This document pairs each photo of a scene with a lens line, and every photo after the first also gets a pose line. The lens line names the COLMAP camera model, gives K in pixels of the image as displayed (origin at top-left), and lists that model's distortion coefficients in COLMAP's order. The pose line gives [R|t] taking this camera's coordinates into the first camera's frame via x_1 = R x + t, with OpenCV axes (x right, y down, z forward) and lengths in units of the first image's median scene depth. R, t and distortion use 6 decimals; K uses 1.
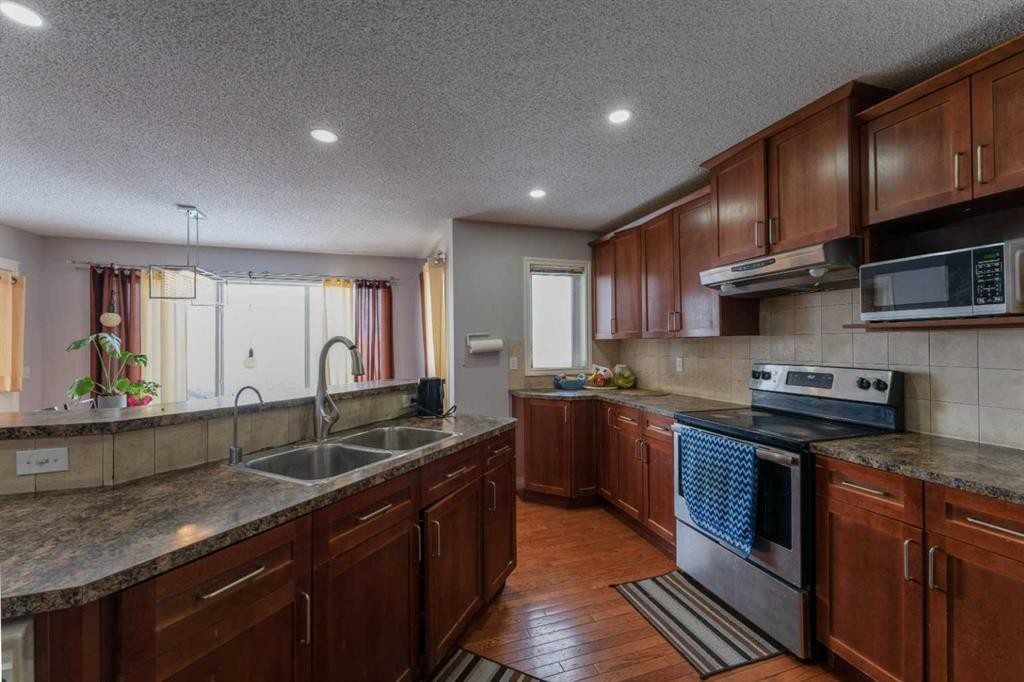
lens RADIAL K [[412.7, 0, 515.2], [0, 412.7, 341.6], [0, 0, 1]] dist [0.003337, -0.000628]
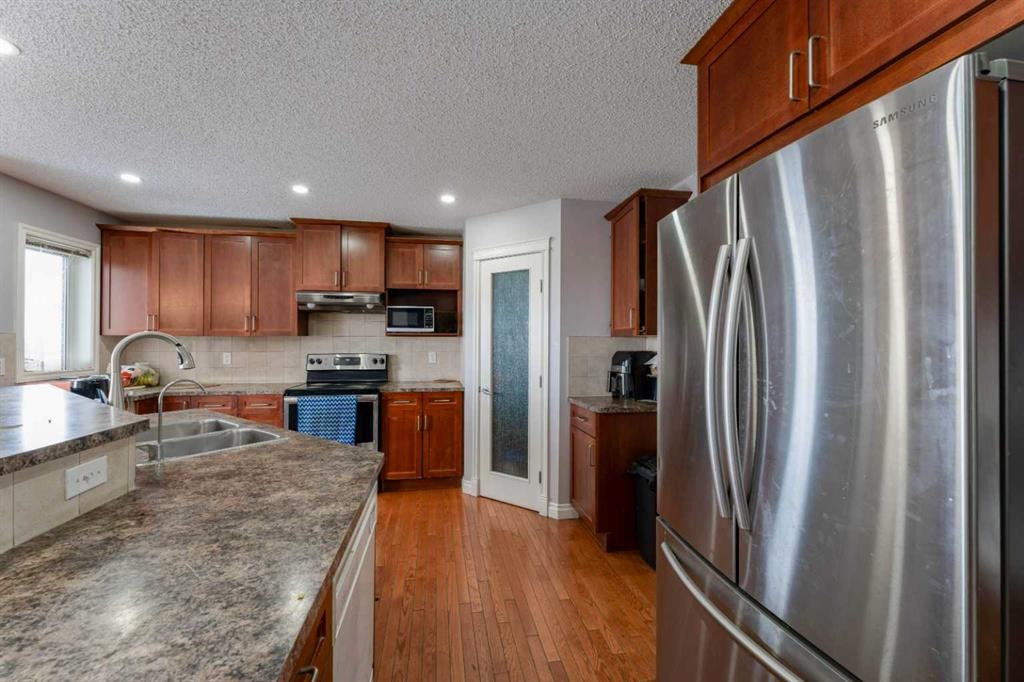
lens RADIAL K [[412.7, 0, 509.1], [0, 412.7, 338.8], [0, 0, 1]] dist [0.003337, -0.000628]
pose [[0.149642, 0.013448, 0.988649, -0.900351], [-0.010171, 0.999876, -0.012061, 0.006725], [-0.988688, -0.008250, 0.149760, 0.018637]]
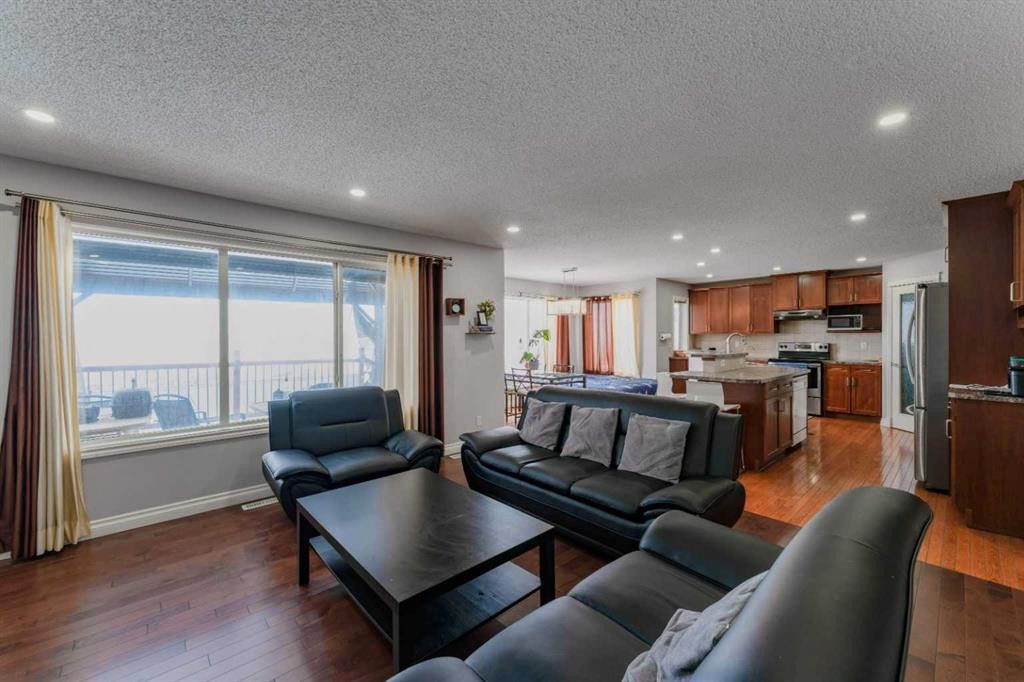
lens RADIAL K [[412.7, 0, 512.9], [0, 412.7, 337.8], [0, 0, 1]] dist [0.003337, -0.000628]
pose [[0.915040, 0.003601, 0.403346, -2.509367], [-0.005670, 0.999976, 0.003937, 0.017594], [-0.403323, -0.005890, 0.915039, -0.998201]]
